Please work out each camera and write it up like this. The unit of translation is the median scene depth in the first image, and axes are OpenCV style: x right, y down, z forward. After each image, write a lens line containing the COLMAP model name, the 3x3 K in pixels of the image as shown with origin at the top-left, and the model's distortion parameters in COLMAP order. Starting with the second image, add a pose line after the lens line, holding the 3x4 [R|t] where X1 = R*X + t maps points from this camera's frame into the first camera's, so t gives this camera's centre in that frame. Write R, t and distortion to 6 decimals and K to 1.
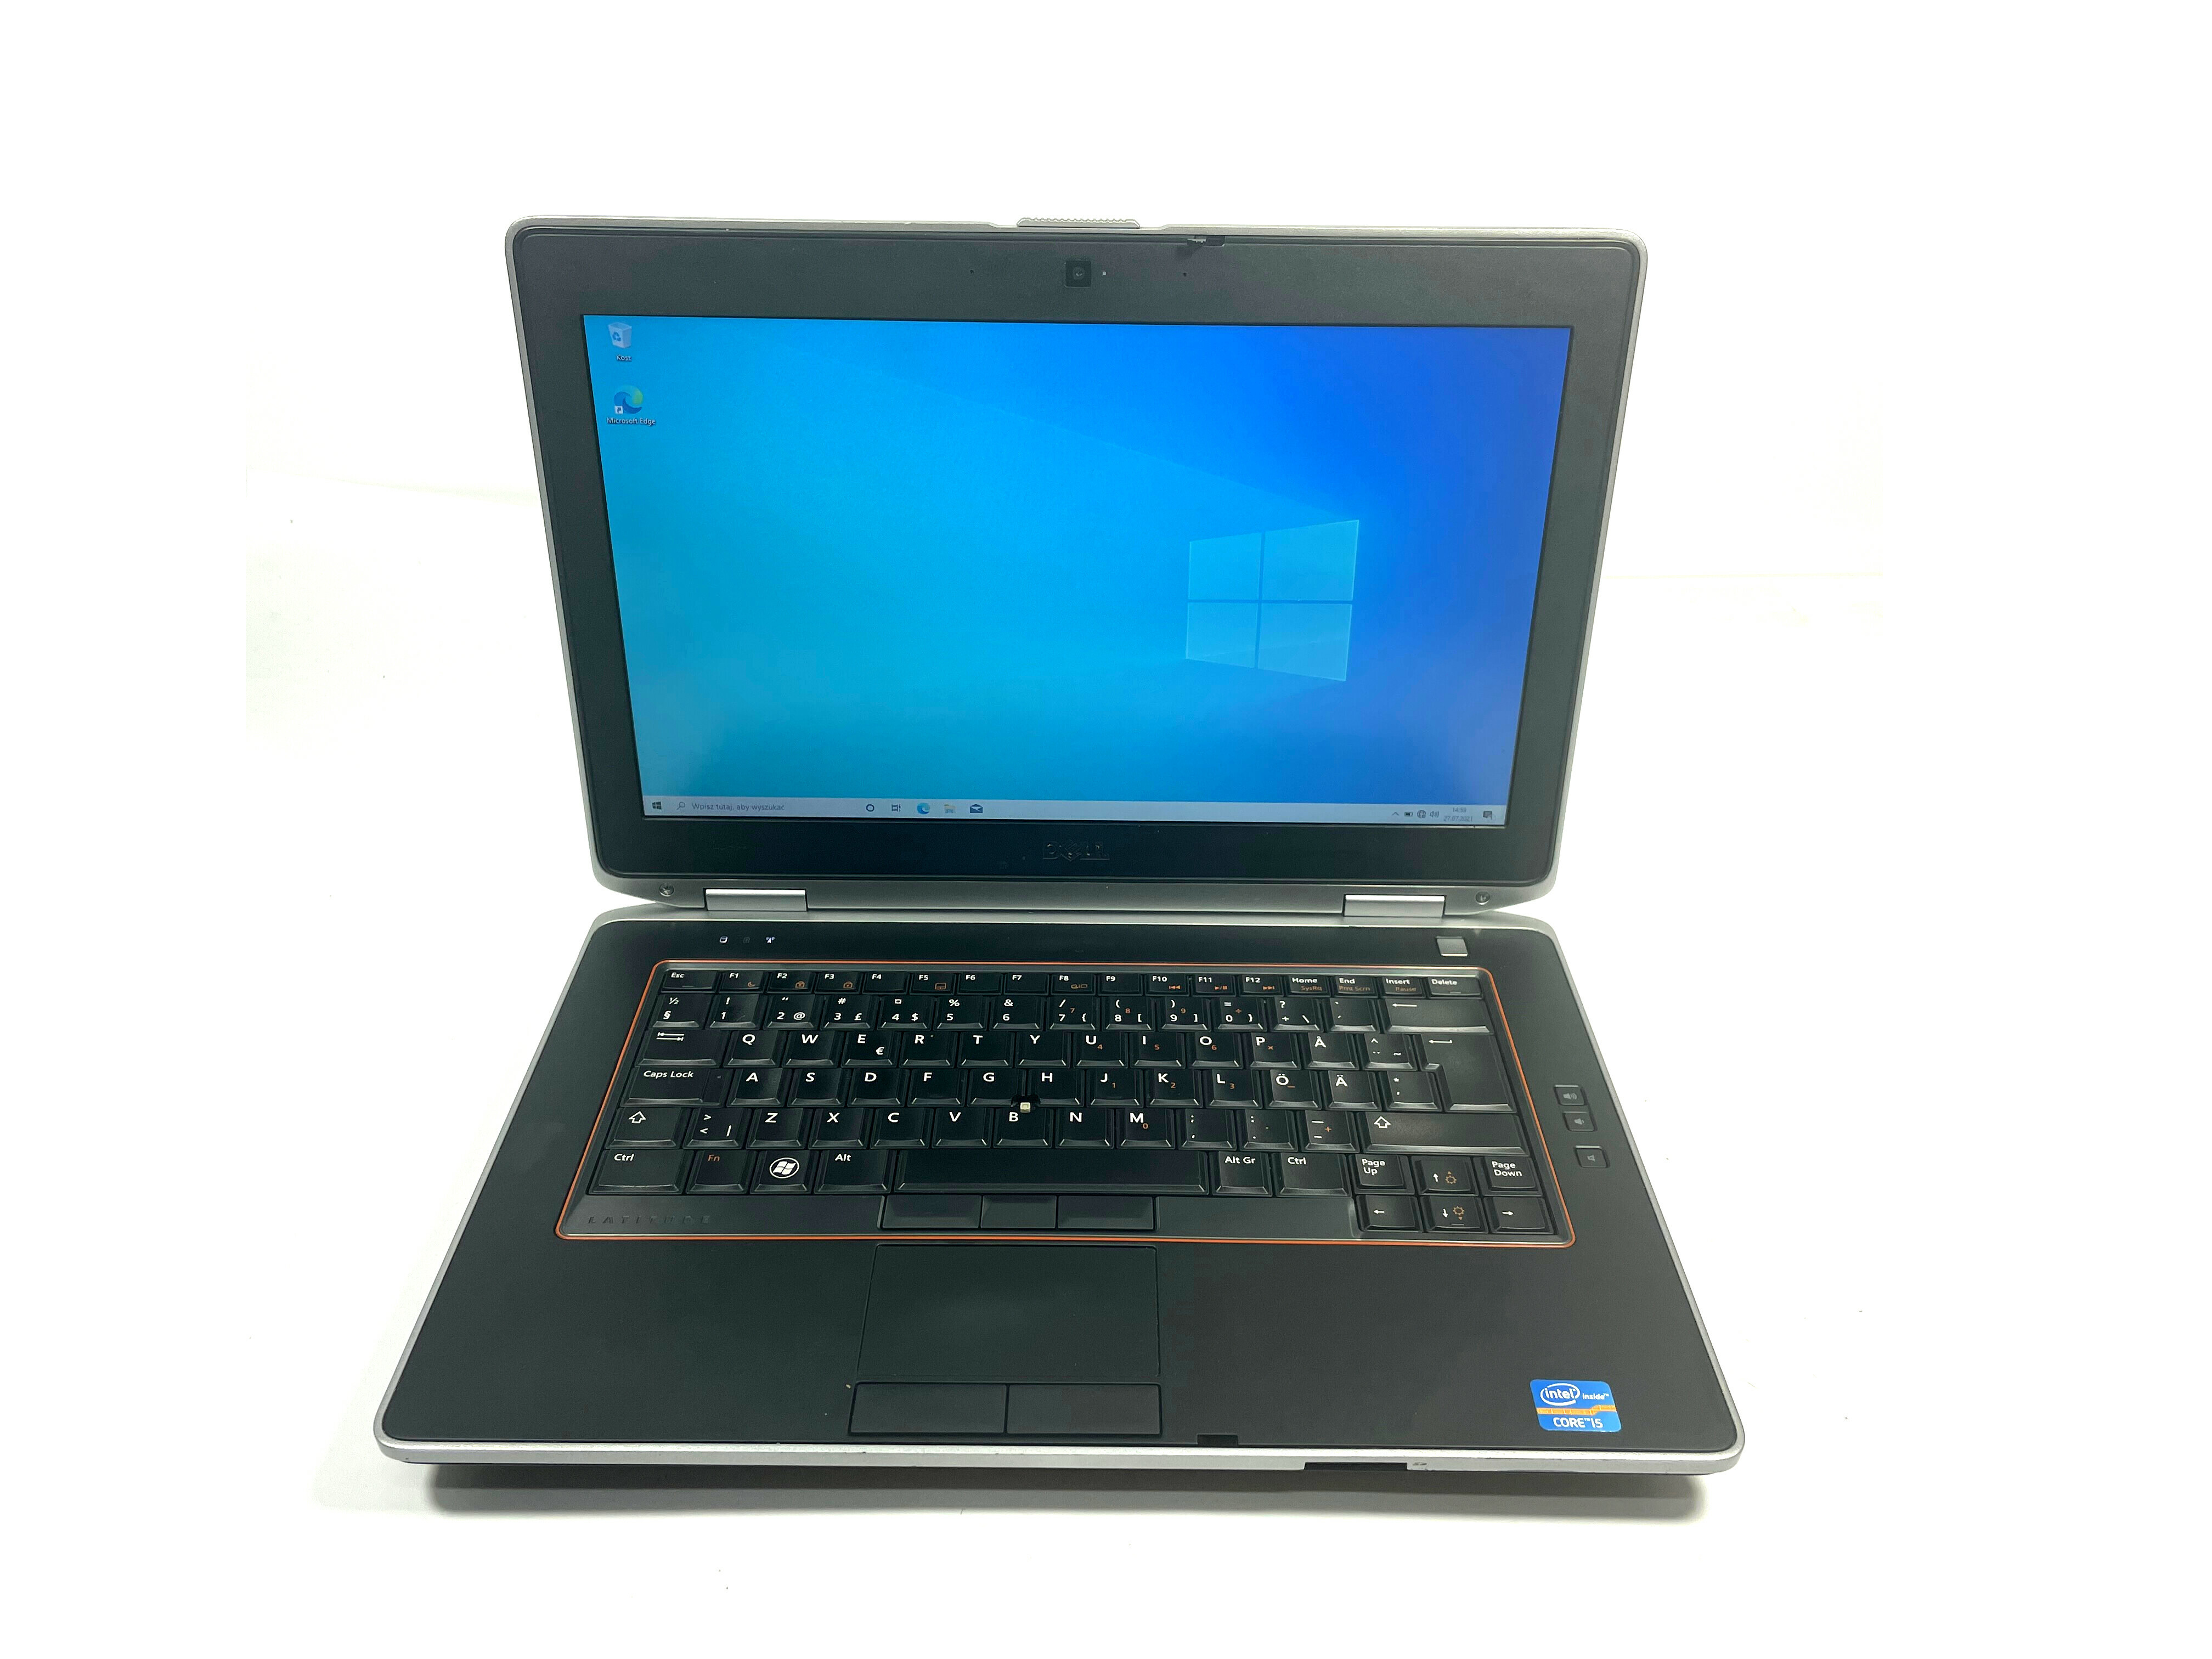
lens RADIAL K [[1706.8, 0, 1106.0], [0, 1706.8, 829.5], [0, 0, 1]] dist [0.006521, 0.002097]
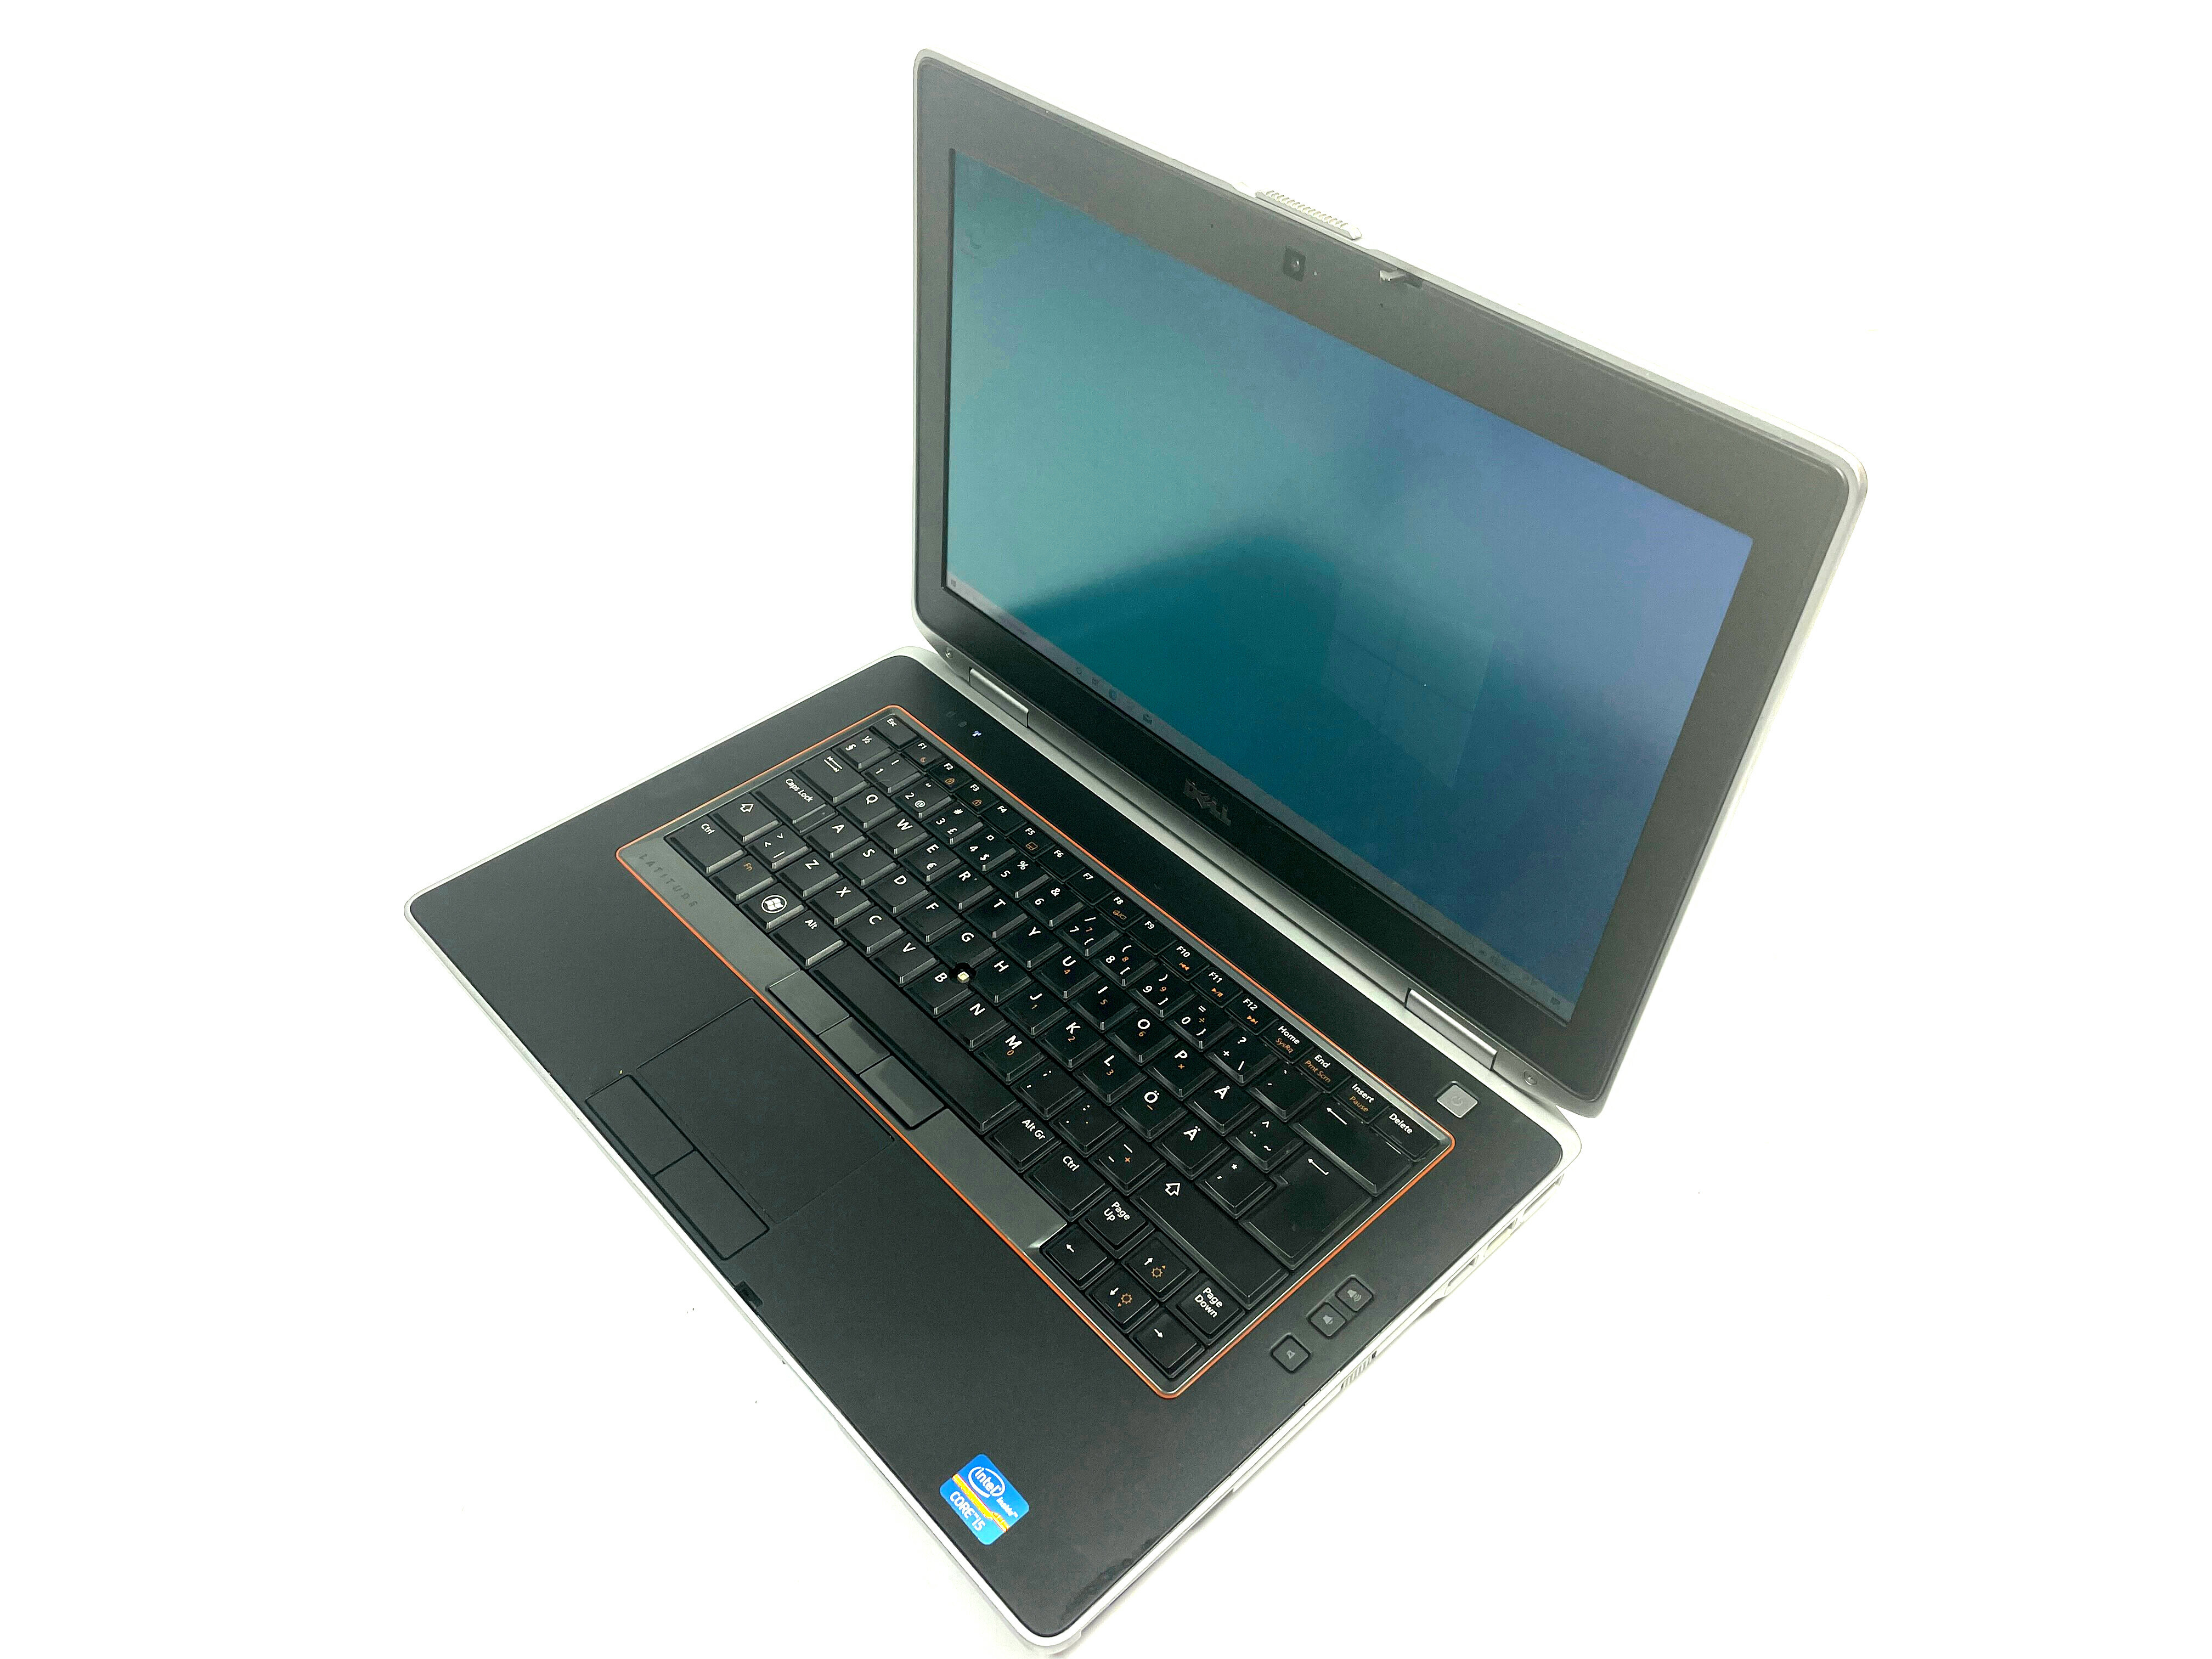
lens RADIAL K [[1690.5, 0, 1106.0], [0, 1690.5, 829.5], [0, 0, 1]] dist [0.002322, -0.000321]
pose [[0.681818, 0.508540, -0.525844, 0.547762], [-0.408460, 0.861000, 0.303050, -0.290534], [0.606865, 0.008162, 0.794763, 0.195406]]
